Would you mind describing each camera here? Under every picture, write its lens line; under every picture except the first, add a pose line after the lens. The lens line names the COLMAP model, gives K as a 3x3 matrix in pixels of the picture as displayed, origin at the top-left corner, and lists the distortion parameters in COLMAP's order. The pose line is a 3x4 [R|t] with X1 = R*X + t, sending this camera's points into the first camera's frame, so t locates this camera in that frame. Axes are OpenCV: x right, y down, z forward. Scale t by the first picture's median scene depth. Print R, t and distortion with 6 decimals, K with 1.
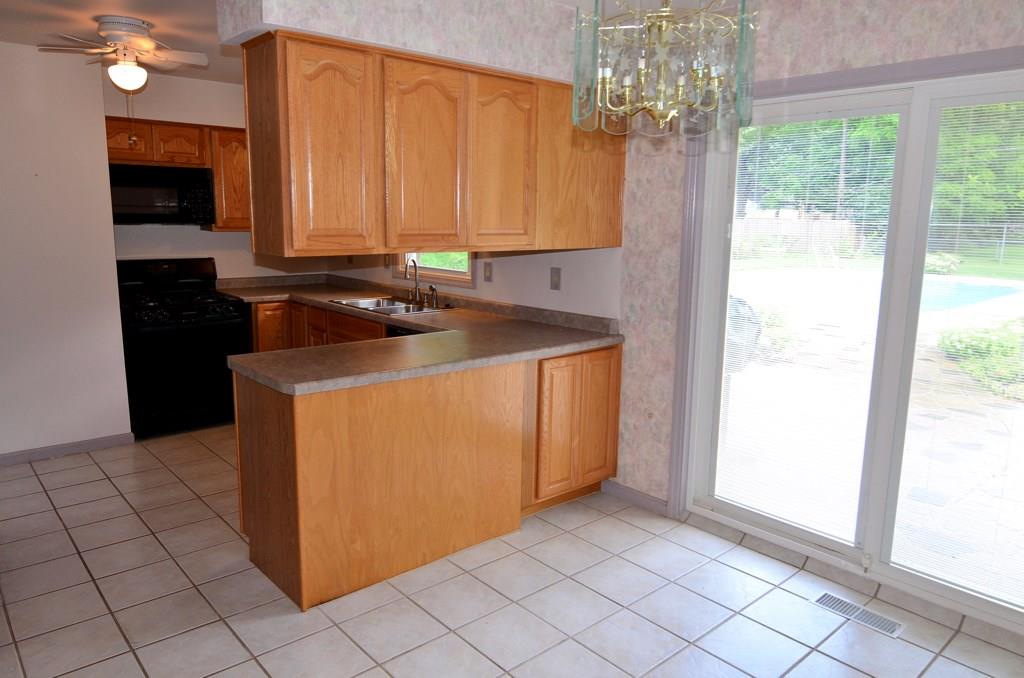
lens RADIAL K [[697.3, 0, 557.7], [0, 697.3, 331.6], [0, 0, 1]] dist [0.006310, -0.022766]
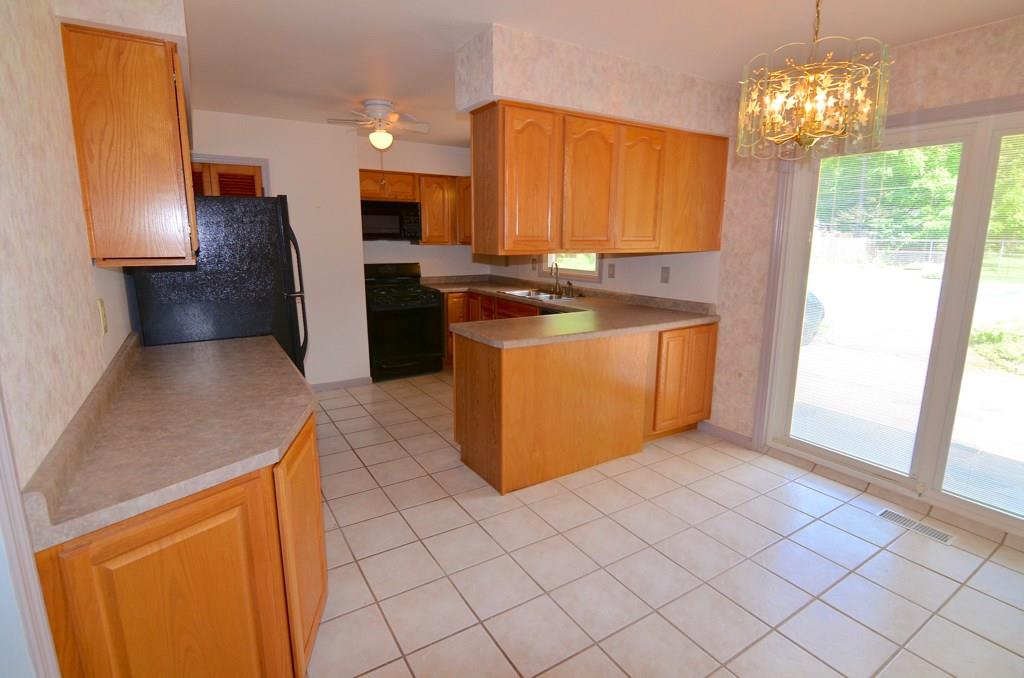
lens RADIAL K [[502.3, 0, 526.5], [0, 502.3, 336.1], [0, 0, 1]] dist [-0.010224, -0.007265]
pose [[0.985787, 0.021785, -0.166579, -0.118818], [-0.018024, 0.999548, 0.024056, 0.029722], [0.167028, -0.020712, 0.985735, -0.032910]]
